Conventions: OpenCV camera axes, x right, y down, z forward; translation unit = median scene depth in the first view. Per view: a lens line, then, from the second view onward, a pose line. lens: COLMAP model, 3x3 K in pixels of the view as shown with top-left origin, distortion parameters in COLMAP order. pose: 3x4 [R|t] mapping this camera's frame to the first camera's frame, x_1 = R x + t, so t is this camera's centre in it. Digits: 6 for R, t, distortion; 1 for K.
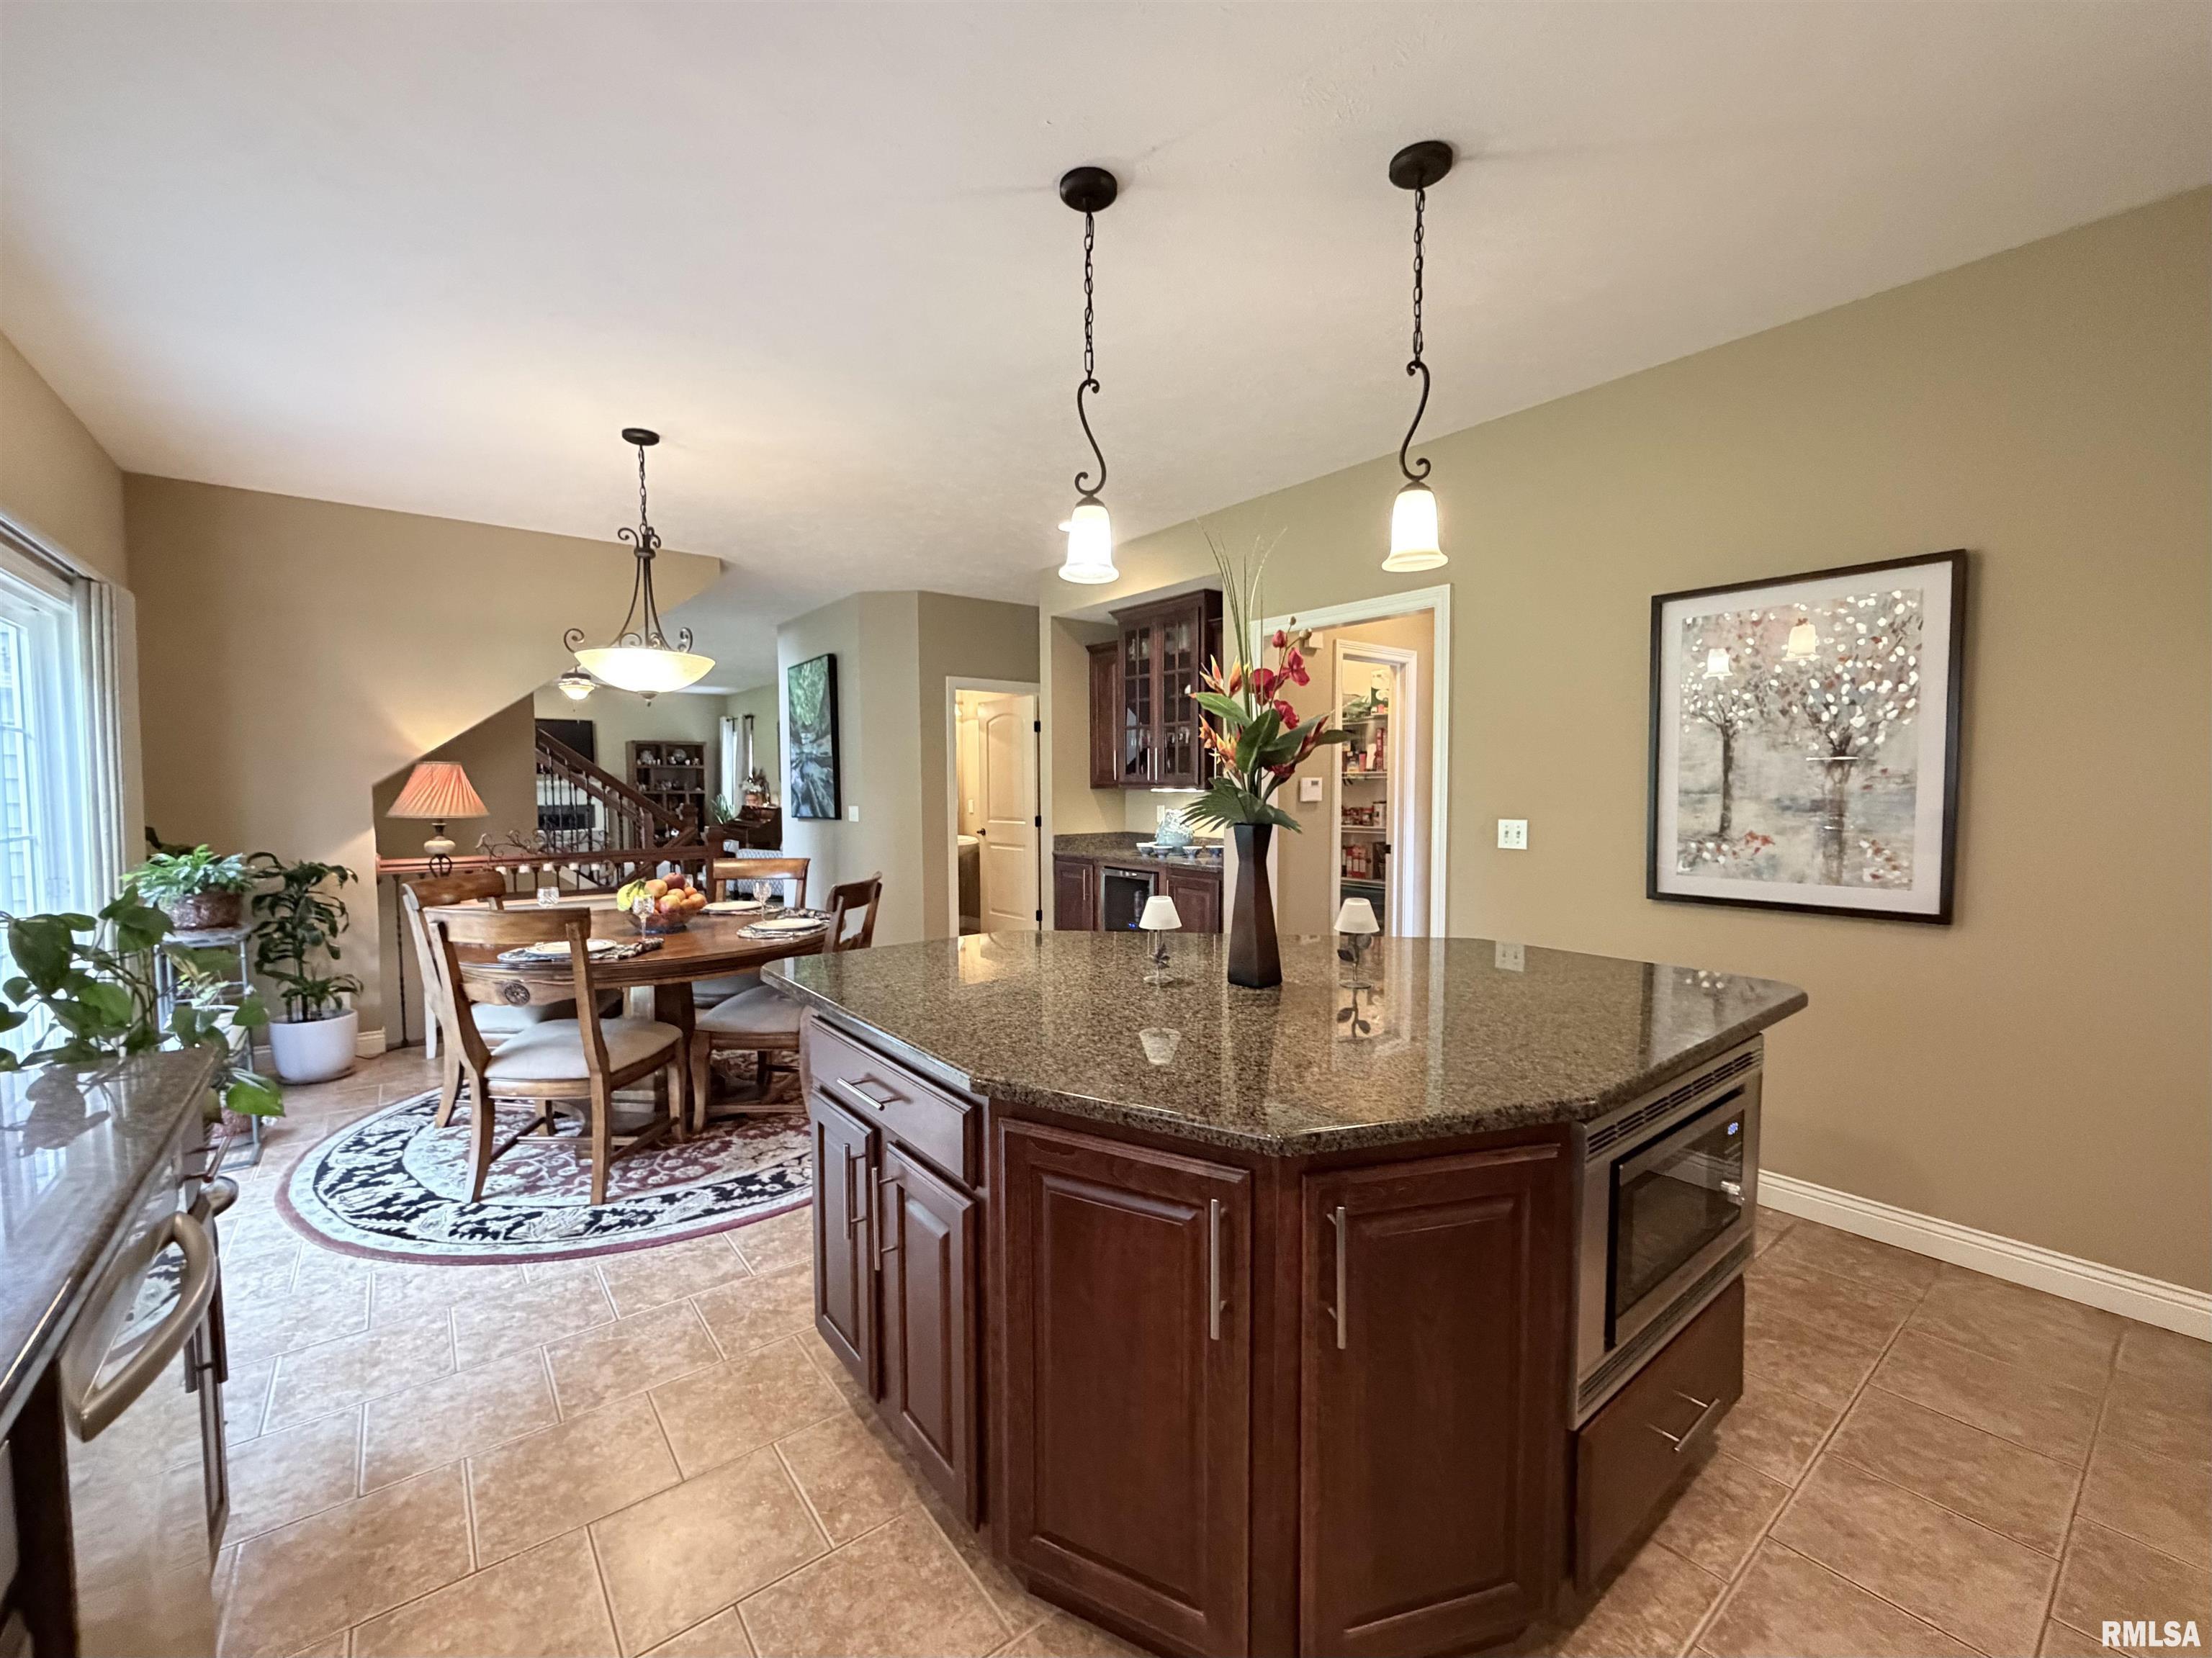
lens RADIAL K [[881.8, 0, 1134.7], [0, 881.8, 825.2], [0, 0, 1]] dist [-0.001327, 0.000461]
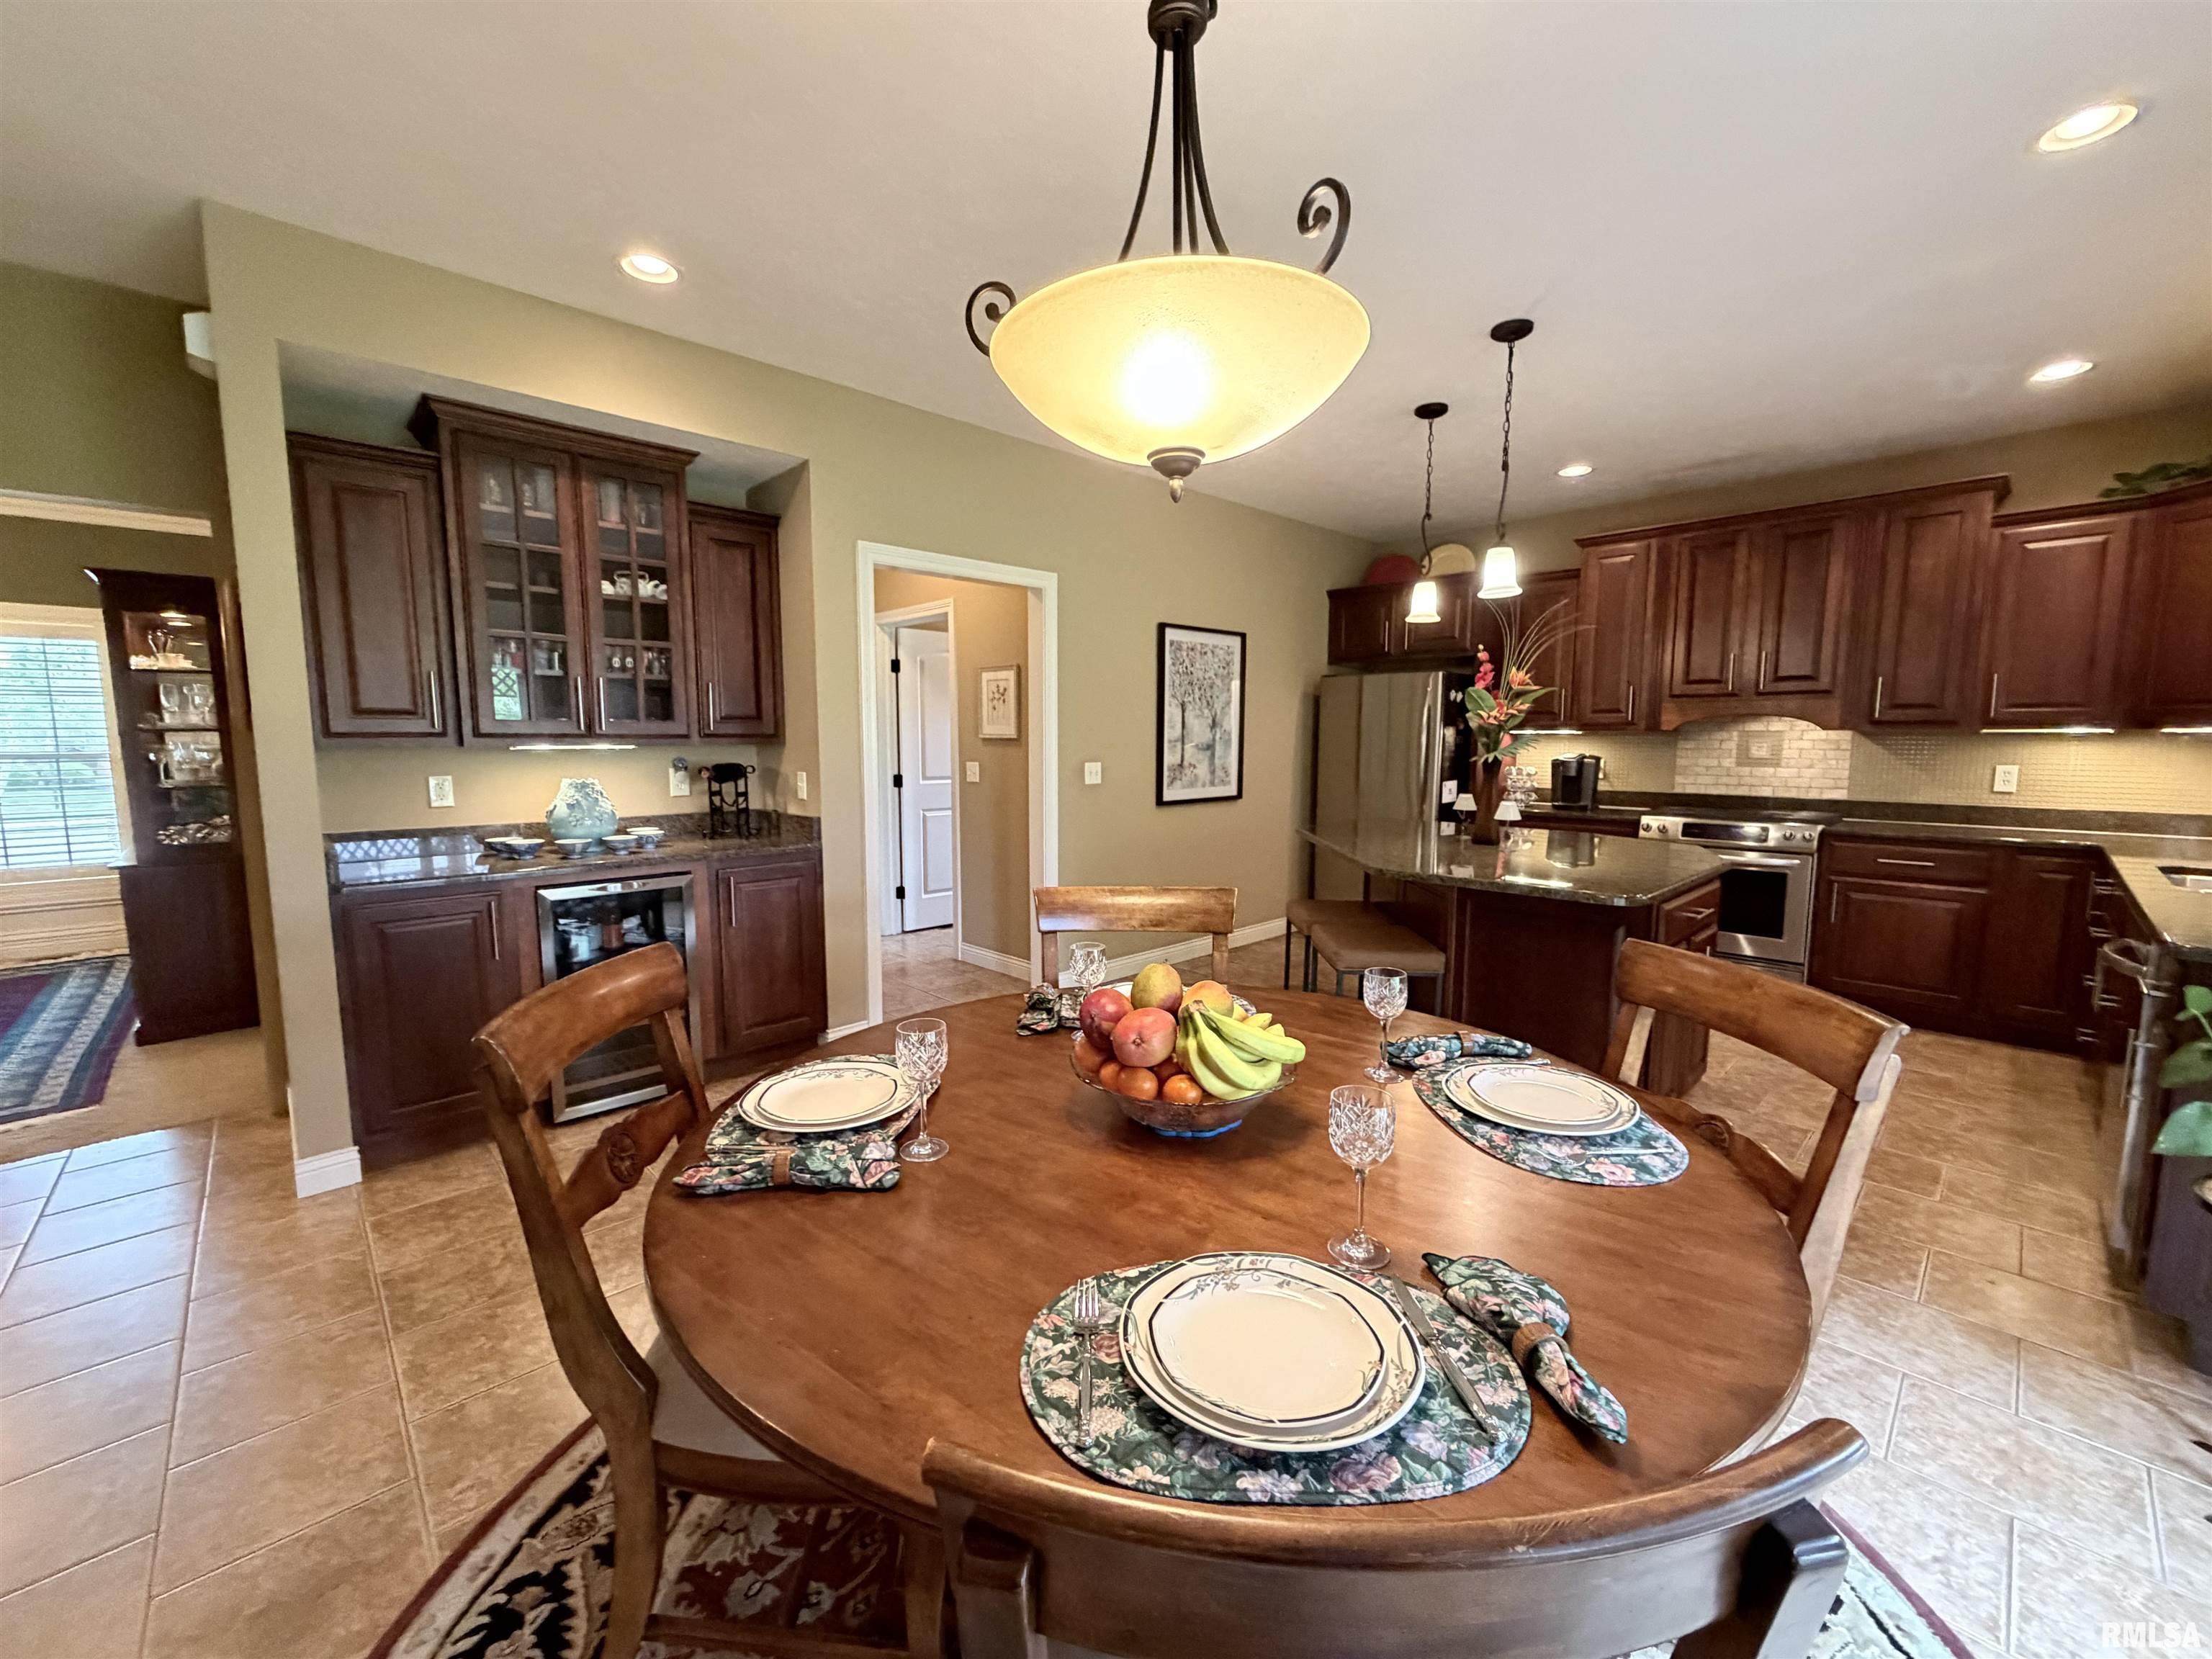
lens RADIAL K [[881.9, 0, 1093.4], [0, 881.9, 823.0], [0, 0, 1]] dist [-0.001327, 0.000461]
pose [[-0.094394, -0.098603, 0.990640, -1.123230], [0.050596, 0.993322, 0.103692, -0.068137], [-0.994248, 0.059911, -0.088775, 1.371236]]
